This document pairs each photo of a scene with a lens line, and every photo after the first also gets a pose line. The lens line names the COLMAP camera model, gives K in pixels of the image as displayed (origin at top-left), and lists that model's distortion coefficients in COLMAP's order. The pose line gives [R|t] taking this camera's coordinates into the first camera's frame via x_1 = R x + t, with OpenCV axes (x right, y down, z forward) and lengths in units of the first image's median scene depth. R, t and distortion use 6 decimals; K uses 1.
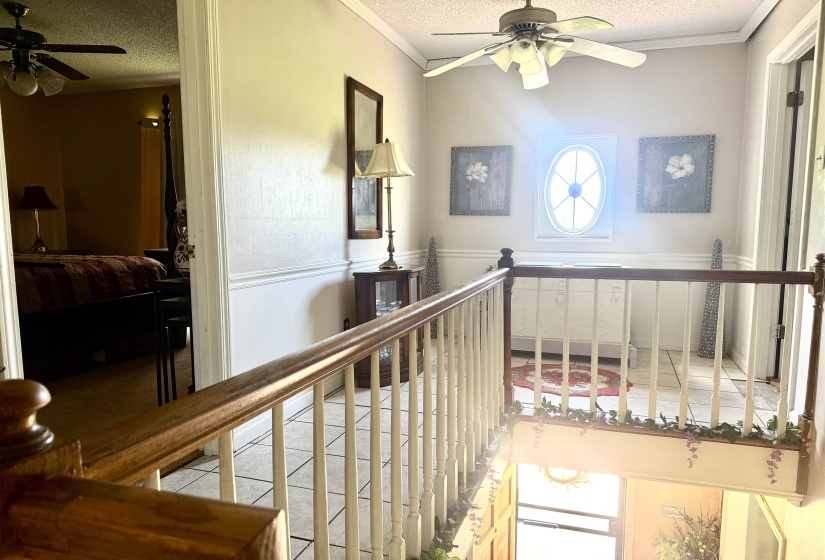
lens RADIAL K [[588.8, 0, 407.4], [0, 588.8, 283.4], [0, 0, 1]] dist [0.047813, -0.039901]
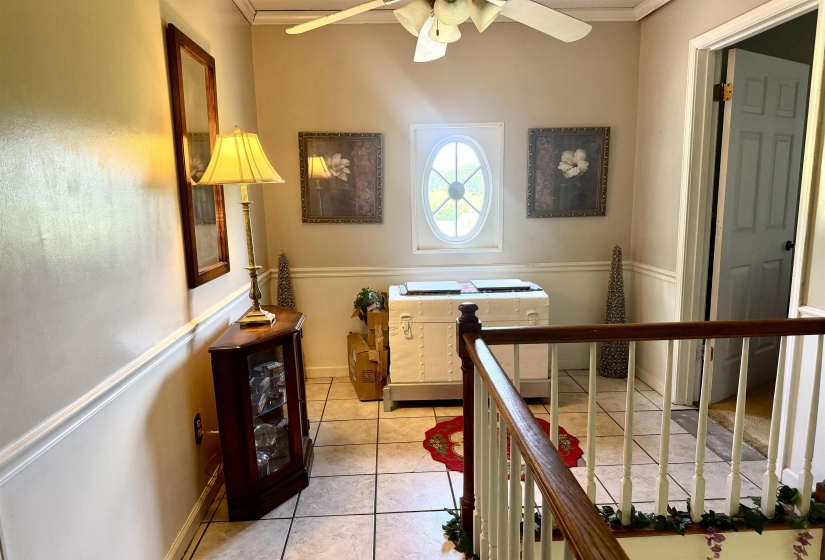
lens RADIAL K [[588.8, 0, 411.4], [0, 588.8, 286.2], [0, 0, 1]] dist [0.047813, -0.039901]
pose [[0.926540, -0.080974, 0.367379, -0.094350], [0.061496, 0.996025, 0.064439, -0.087241], [-0.371137, -0.037113, 0.927836, 0.275312]]
